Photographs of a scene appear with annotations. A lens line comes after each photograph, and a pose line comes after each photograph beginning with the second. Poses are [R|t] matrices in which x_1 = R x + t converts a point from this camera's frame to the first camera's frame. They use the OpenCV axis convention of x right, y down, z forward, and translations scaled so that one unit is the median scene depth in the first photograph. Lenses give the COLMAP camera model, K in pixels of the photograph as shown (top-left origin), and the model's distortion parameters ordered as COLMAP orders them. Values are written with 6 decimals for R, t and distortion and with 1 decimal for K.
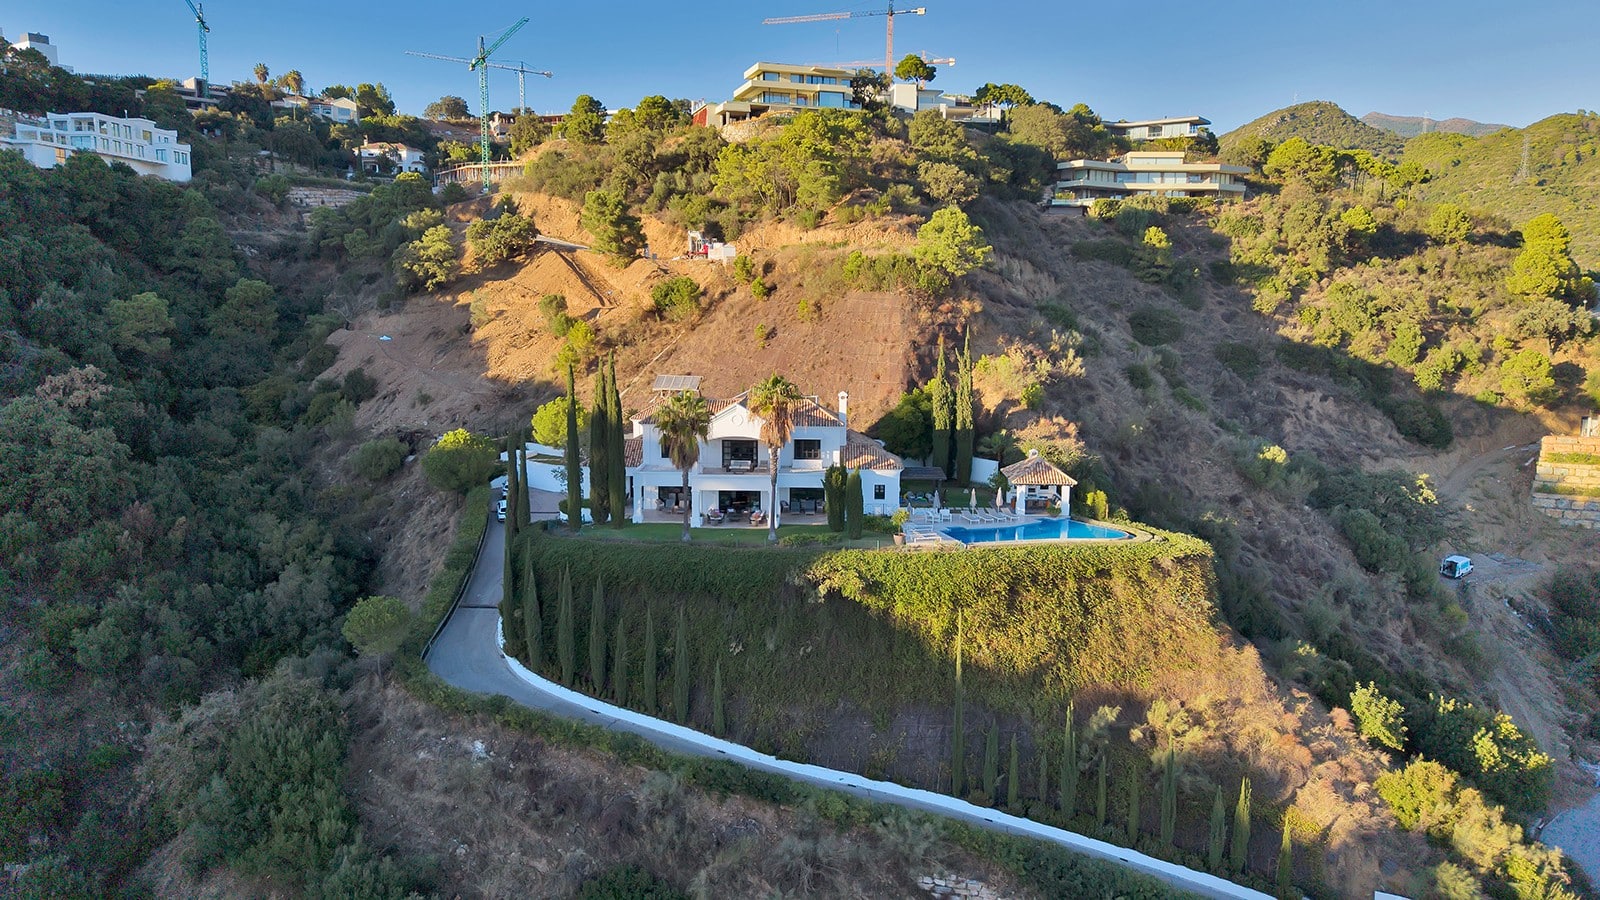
lens RADIAL K [[1042.4, 0, 791.6], [0, 1042.4, 452.9], [0, 0, 1]] dist [0.032416, -0.037734]
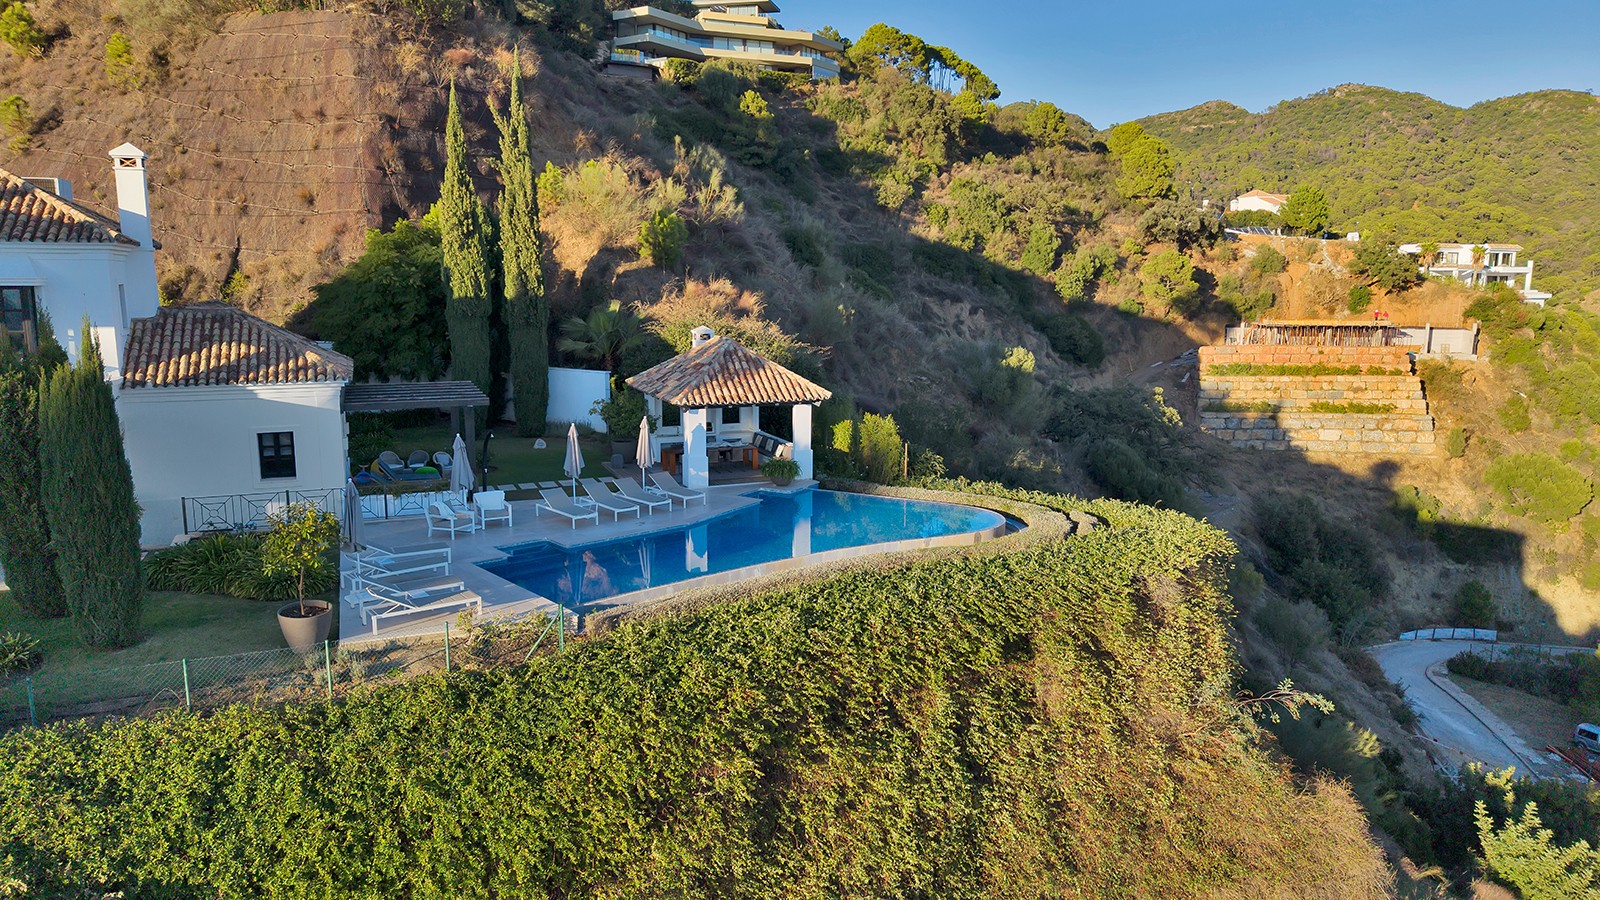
lens RADIAL K [[1042.4, 0, 791.6], [0, 1042.4, 452.9], [0, 0, 1]] dist [0.032416, -0.037734]
pose [[0.907631, -0.070855, 0.413745, 0.068873], [0.061854, 0.997467, 0.035131, 0.025580], [-0.415186, -0.006295, 0.909715, 0.465065]]
